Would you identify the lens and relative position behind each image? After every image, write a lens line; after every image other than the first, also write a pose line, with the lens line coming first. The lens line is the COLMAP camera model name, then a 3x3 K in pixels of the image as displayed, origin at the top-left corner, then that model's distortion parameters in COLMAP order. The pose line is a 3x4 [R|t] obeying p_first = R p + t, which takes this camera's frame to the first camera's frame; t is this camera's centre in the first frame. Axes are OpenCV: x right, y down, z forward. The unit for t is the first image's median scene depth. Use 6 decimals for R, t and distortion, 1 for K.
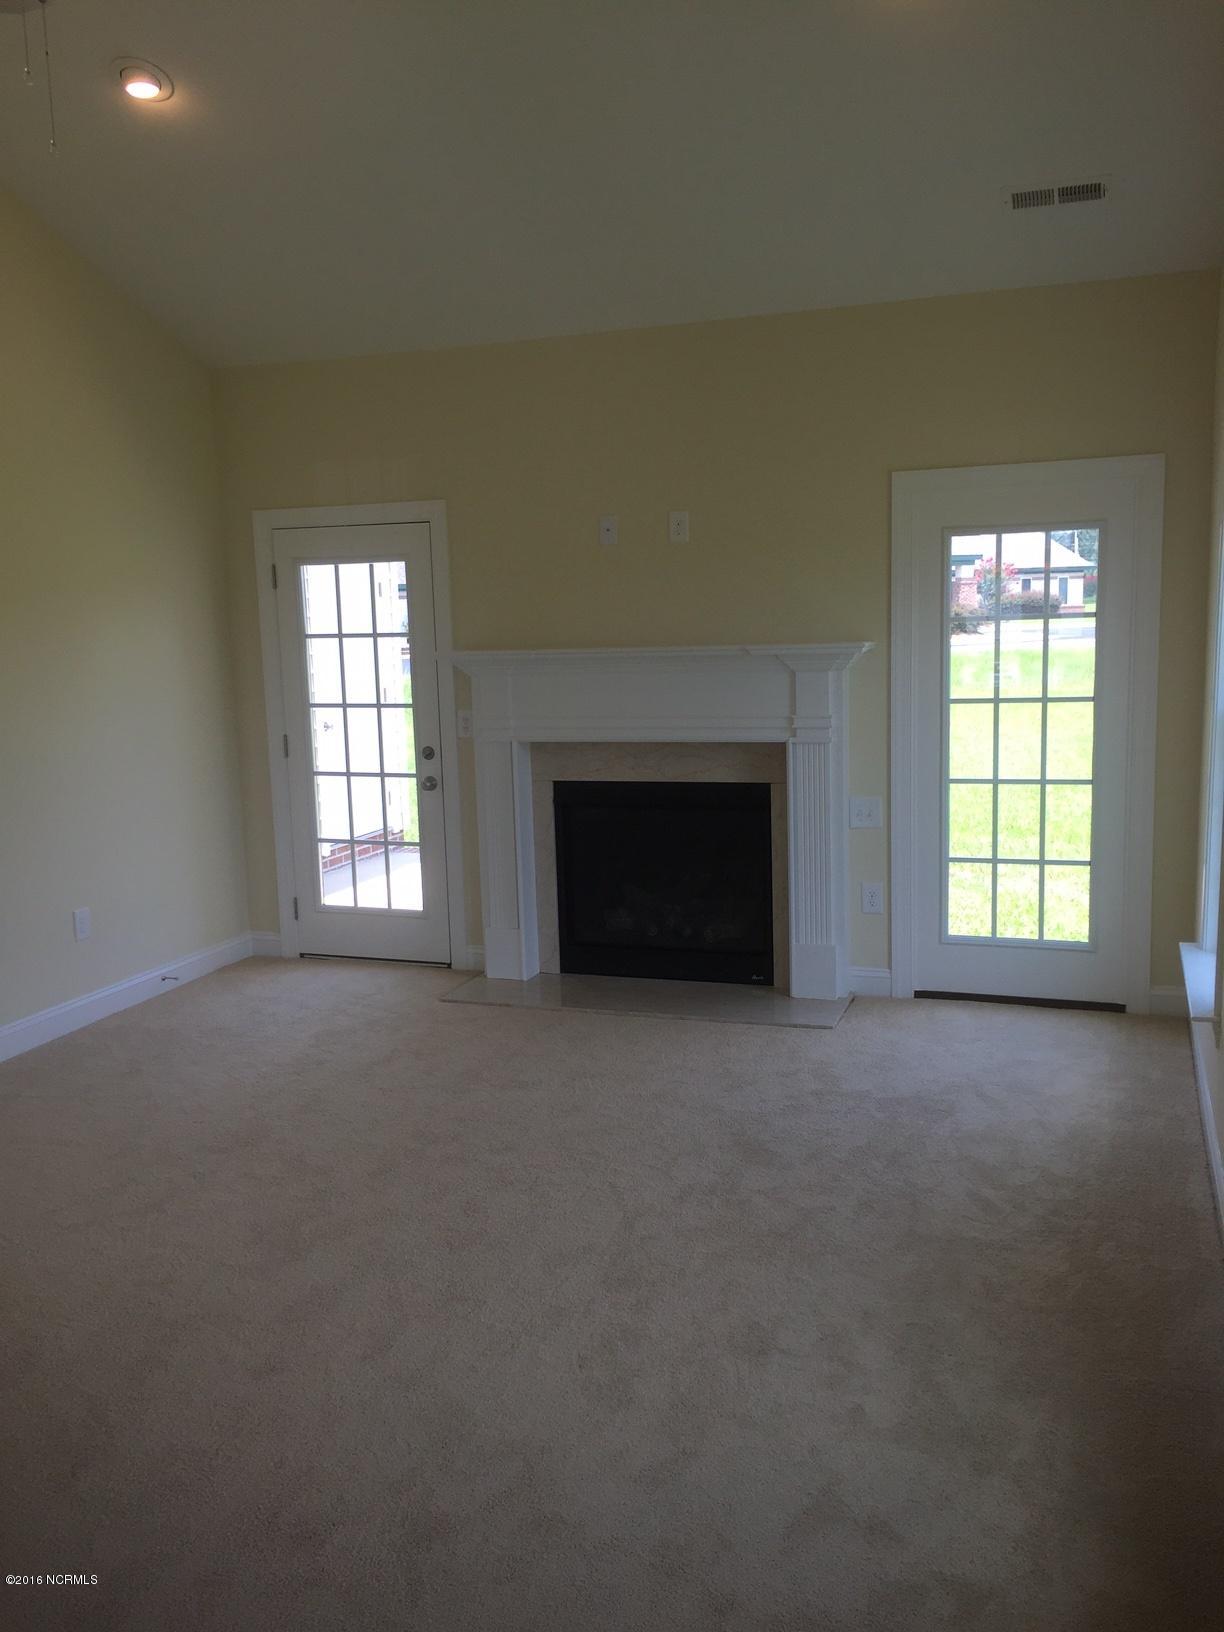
lens RADIAL K [[1382.9, 0, 613.8], [0, 1382.9, 824.0], [0, 0, 1]] dist [0.039619, -0.036977]
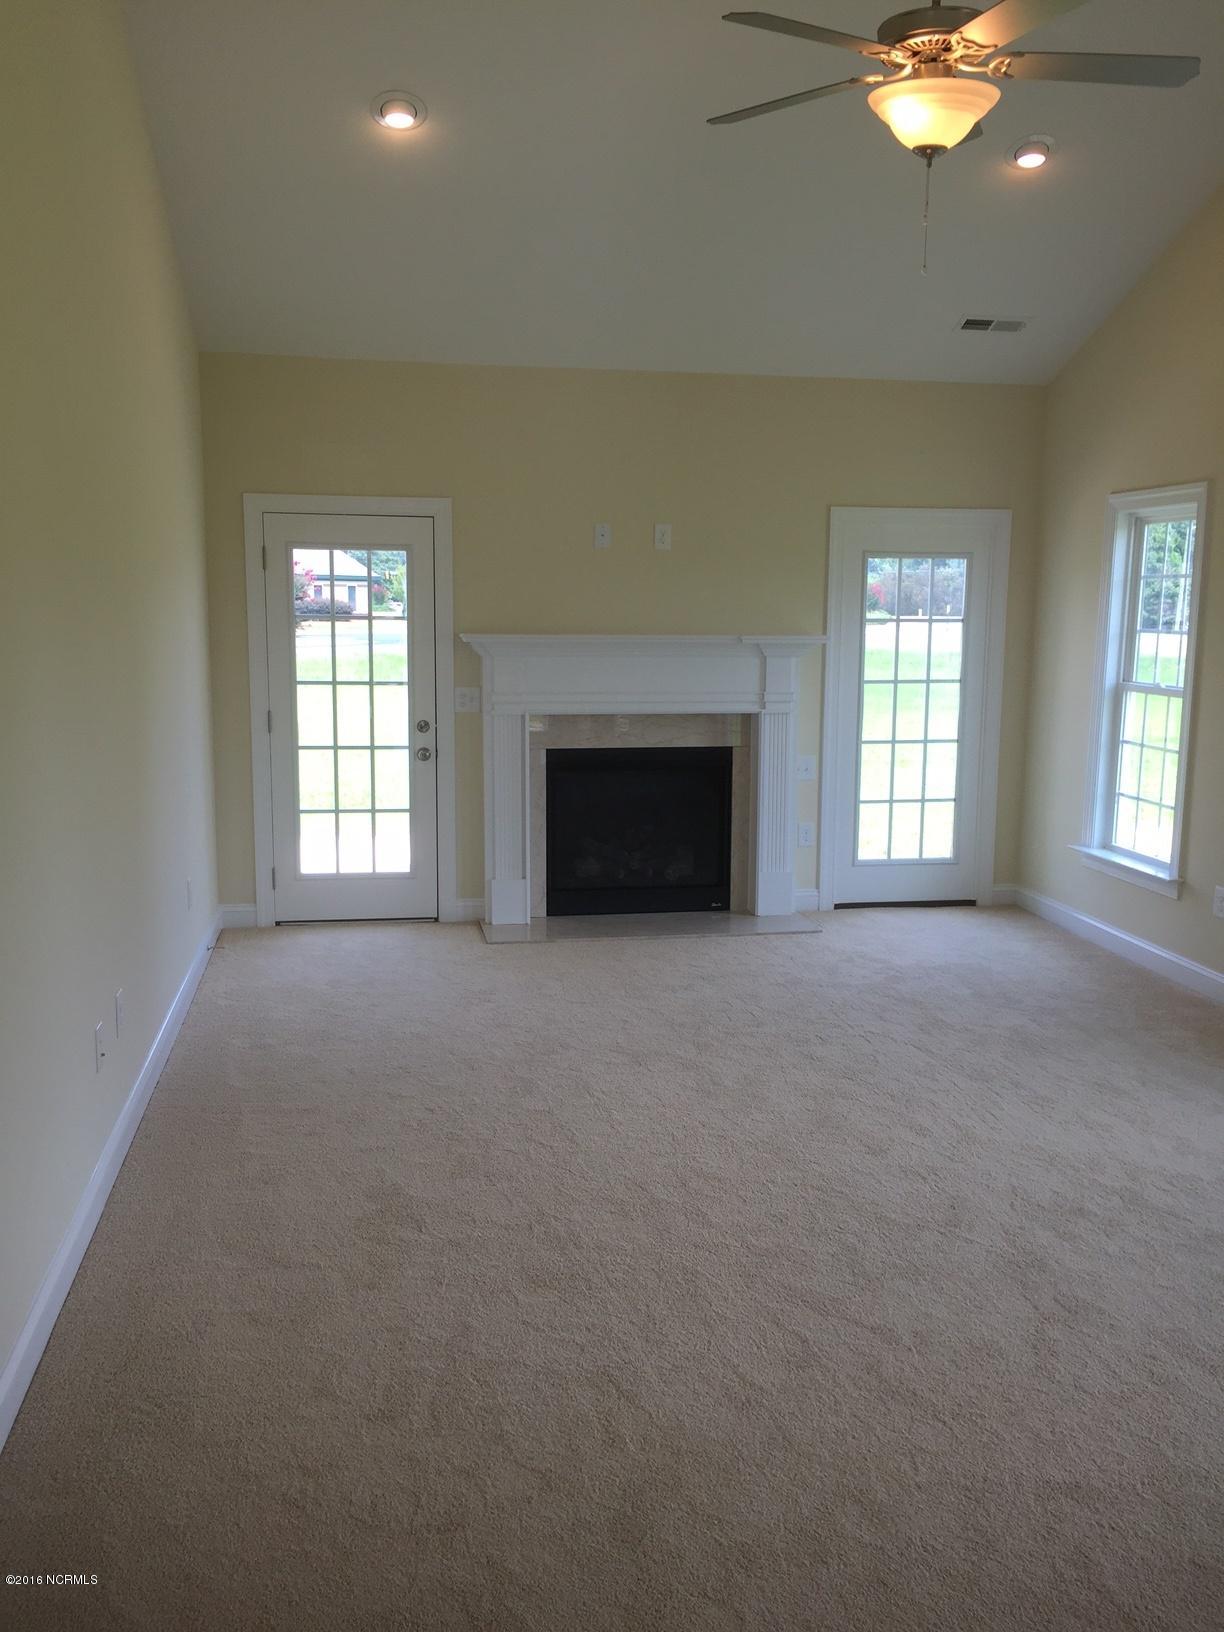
lens RADIAL K [[1382.9, 0, 616.9], [0, 1382.9, 821.5], [0, 0, 1]] dist [0.039619, -0.036977]
pose [[0.869172, -0.039319, 0.492944, -0.585033], [0.041084, 0.999129, 0.007254, 0.024206], [-0.492800, 0.013948, 0.870031, -0.033279]]
